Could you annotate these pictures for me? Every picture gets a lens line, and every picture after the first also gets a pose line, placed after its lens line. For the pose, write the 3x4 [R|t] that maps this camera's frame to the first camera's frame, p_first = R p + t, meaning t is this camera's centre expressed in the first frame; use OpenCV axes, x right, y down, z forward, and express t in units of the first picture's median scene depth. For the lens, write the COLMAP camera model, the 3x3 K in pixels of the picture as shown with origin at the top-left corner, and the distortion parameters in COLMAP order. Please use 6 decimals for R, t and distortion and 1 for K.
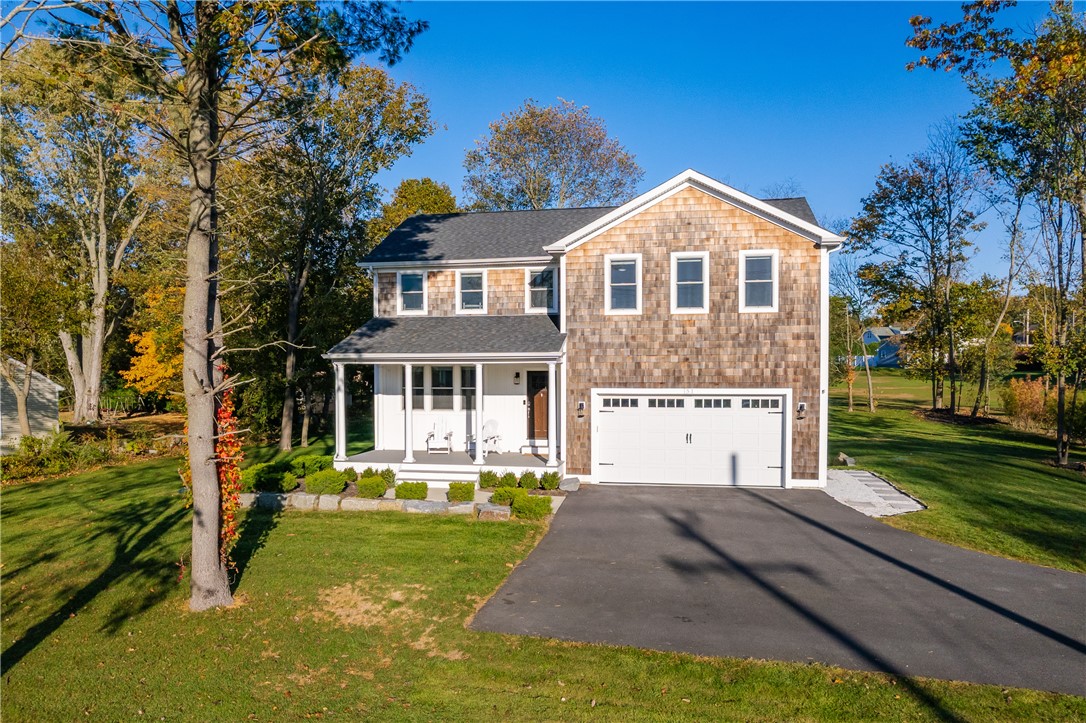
lens RADIAL K [[775.5, 0, 523.7], [0, 775.5, 396.6], [0, 0, 1]] dist [-0.002513, -0.000307]
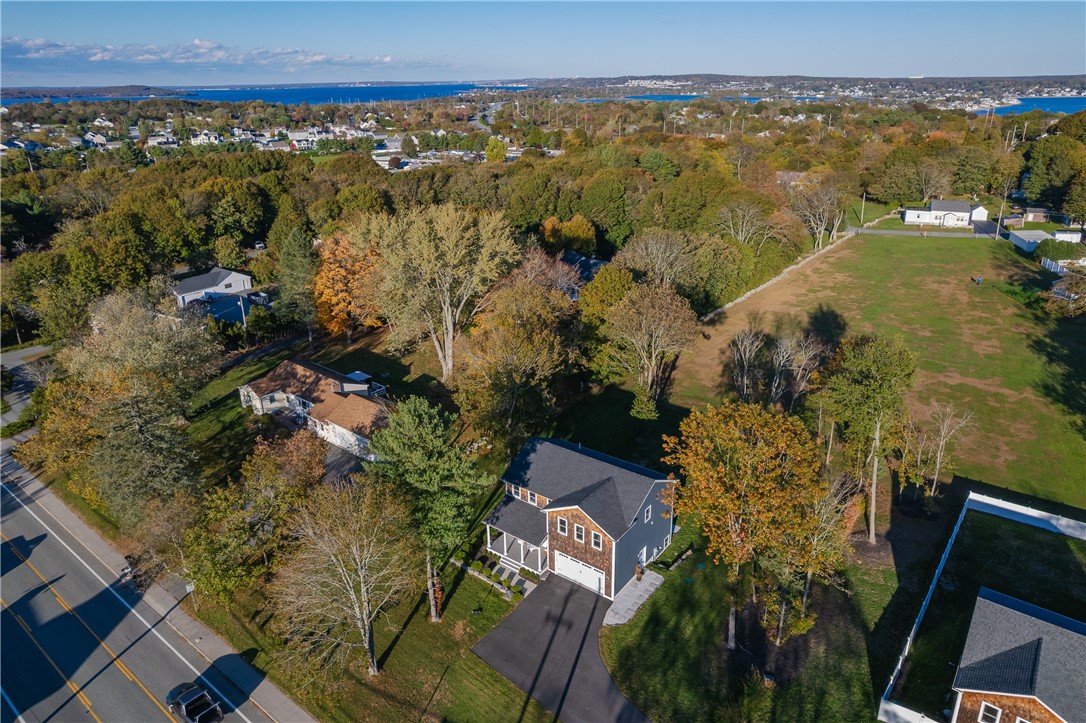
lens RADIAL K [[693.5, 0, 543.0], [0, 693.5, 361.5], [0, 0, 1]] dist [-0.024337, 0.000138]
pose [[0.900428, 0.149795, -0.408400, 1.106109], [-0.003112, 0.941035, 0.338296, -1.726225], [0.434994, -0.303340, 0.847800, -1.230562]]
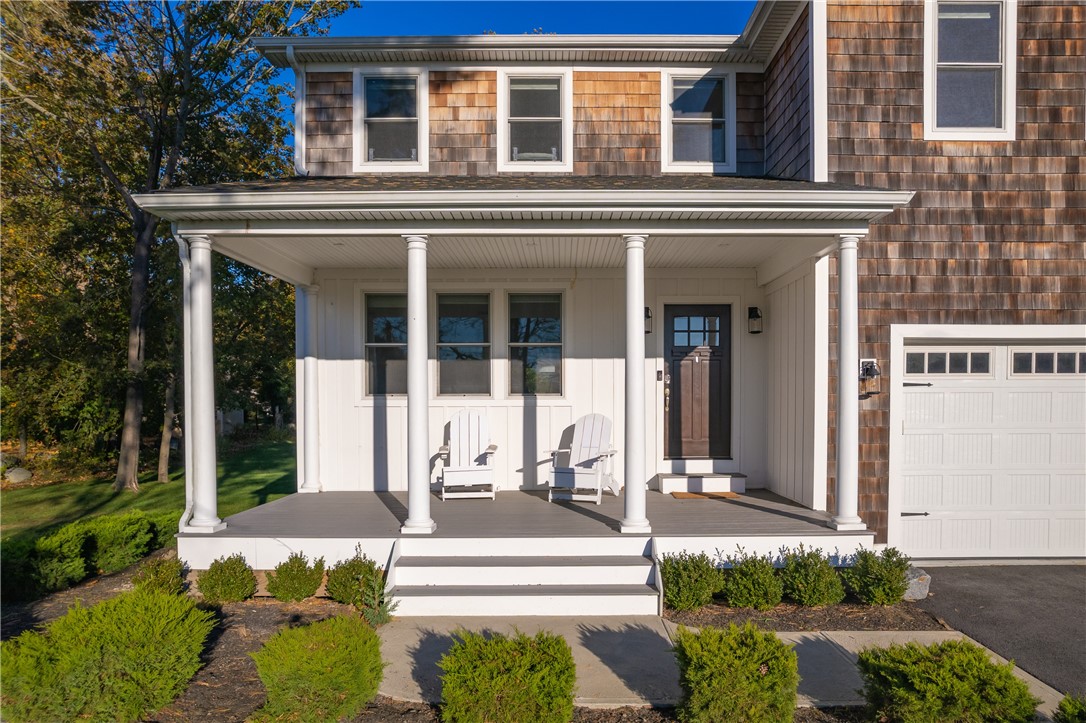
lens RADIAL K [[709.4, 0, 571.5], [0, 709.4, 416.6], [0, 0, 1]] dist [-0.025660, 0.001187]
pose [[0.976503, -0.004685, 0.215453, -0.149414], [0.007662, 0.999886, -0.012986, 0.039597], [-0.215367, 0.014332, 0.976428, 0.686898]]
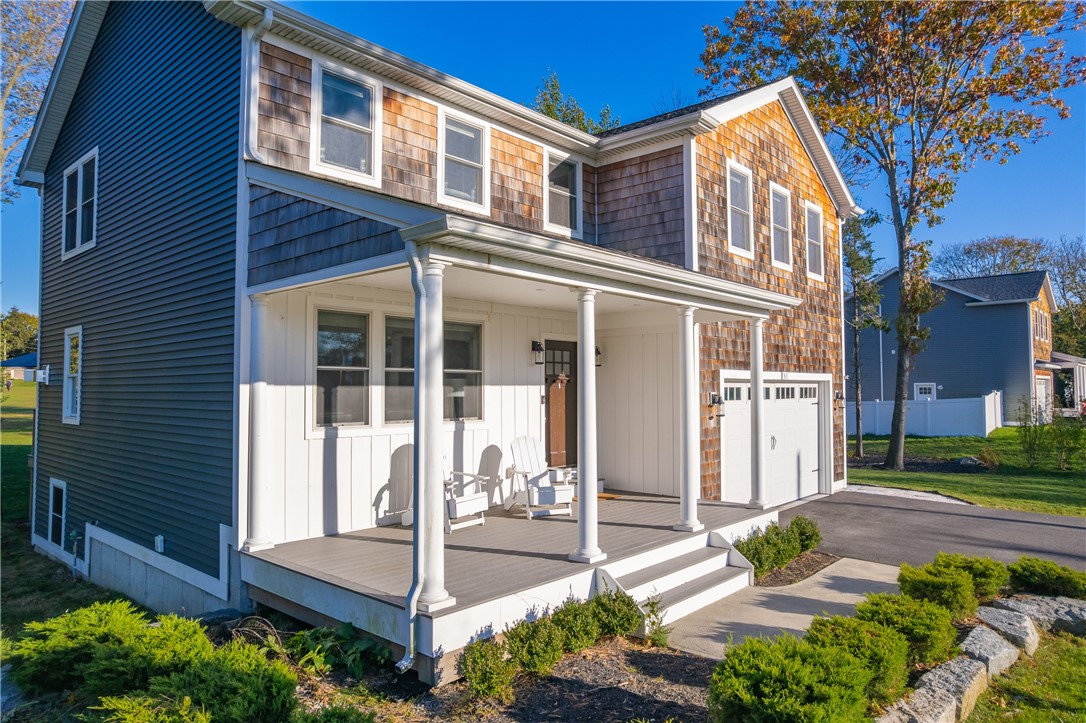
lens RADIAL K [[693.5, 0, 543.0], [0, 693.5, 361.5], [0, 0, 1]] dist [-0.024337, 0.000138]
pose [[0.505160, 0.037455, 0.862212, -0.443639], [0.034006, 0.997418, -0.063251, 0.012380], [-0.862355, 0.061272, 0.502583, 0.850888]]
